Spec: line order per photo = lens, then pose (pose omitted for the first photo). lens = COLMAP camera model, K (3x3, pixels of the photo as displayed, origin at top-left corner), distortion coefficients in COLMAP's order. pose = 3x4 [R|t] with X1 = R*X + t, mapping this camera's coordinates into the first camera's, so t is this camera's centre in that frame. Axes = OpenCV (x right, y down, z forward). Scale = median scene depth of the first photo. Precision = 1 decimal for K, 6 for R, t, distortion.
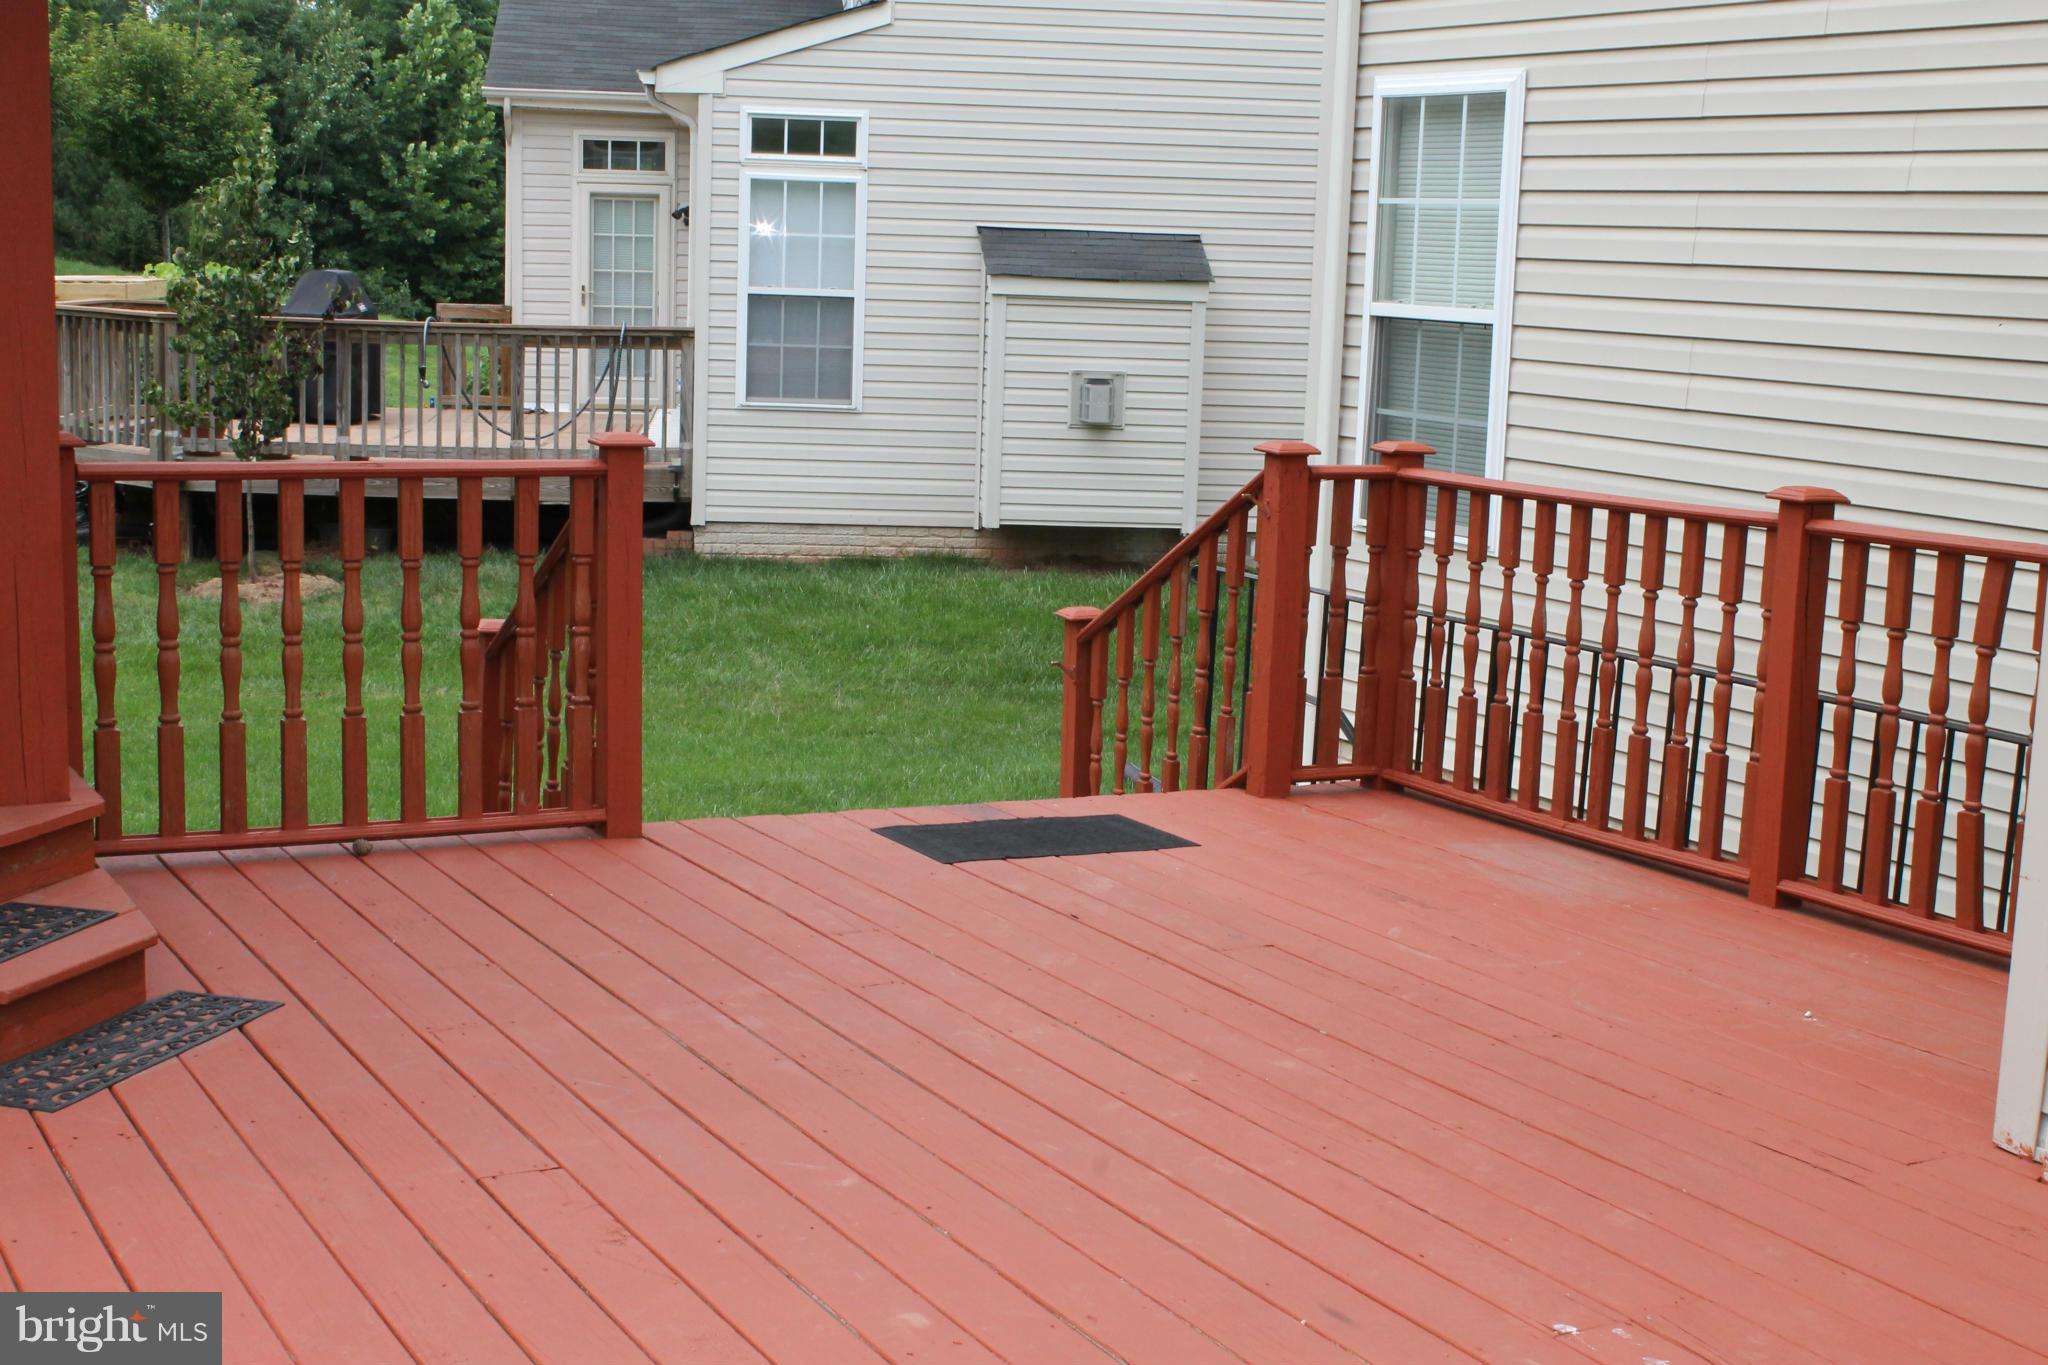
lens RADIAL K [[2757.7, 0, 1024.0], [0, 2757.7, 682.5], [0, 0, 1]] dist [-0.013577, 0.003636]
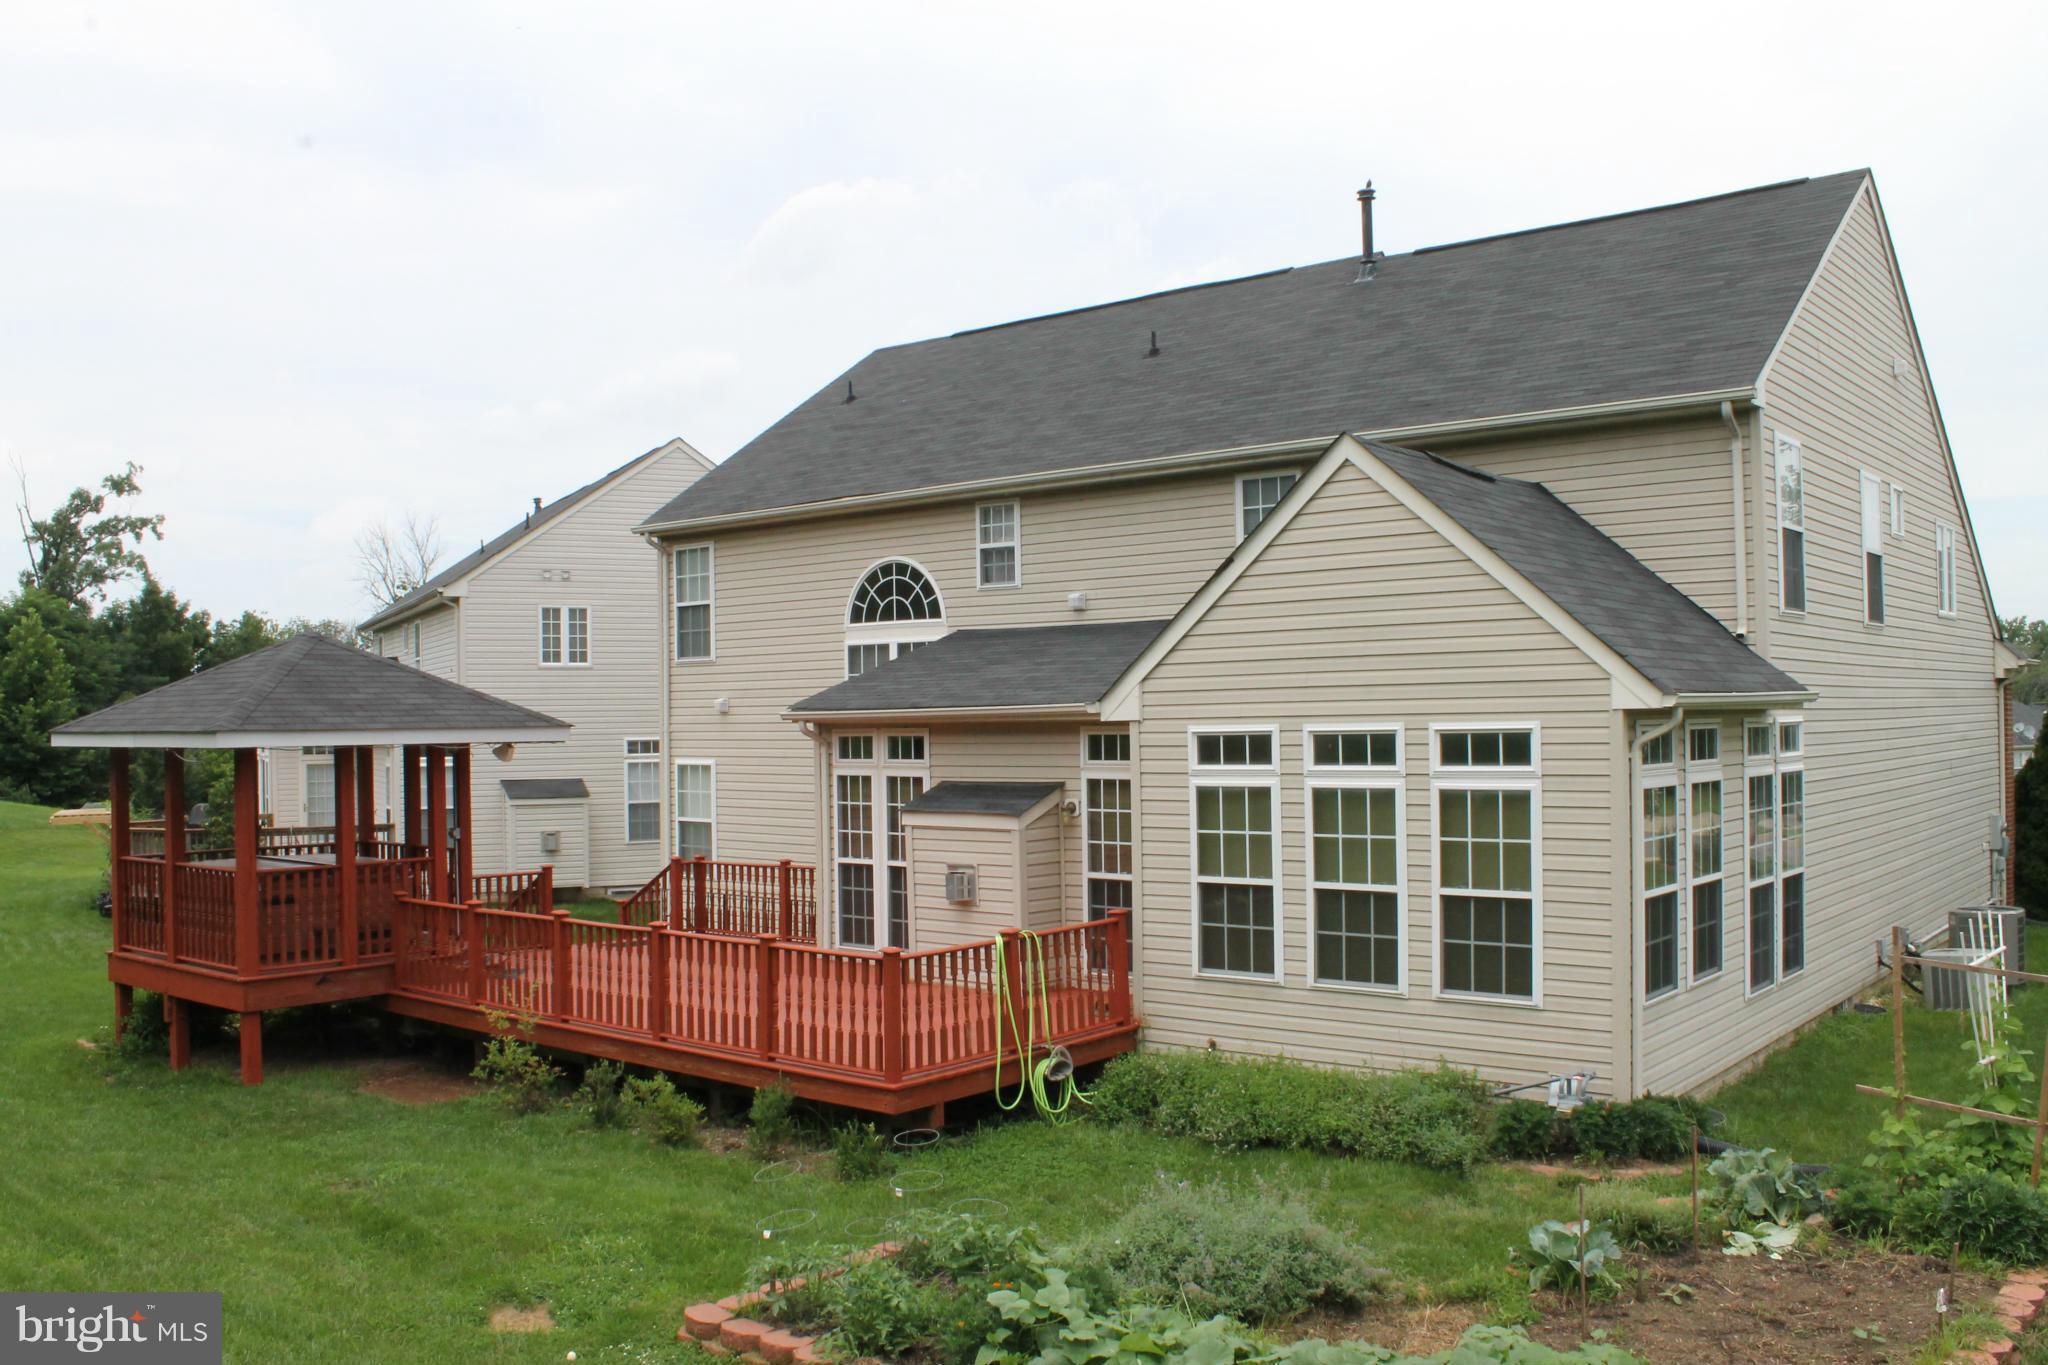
lens RADIAL K [[1721.2, 0, 1024.0], [0, 1721.2, 682.5], [0, 0, 1]] dist [-0.007719, 0.000990]
pose [[0.922920, -0.026990, 0.384044, -0.353337], [0.092216, 0.983998, -0.152458, 0.090279], [-0.373784, 0.176121, 0.910641, -1.436097]]
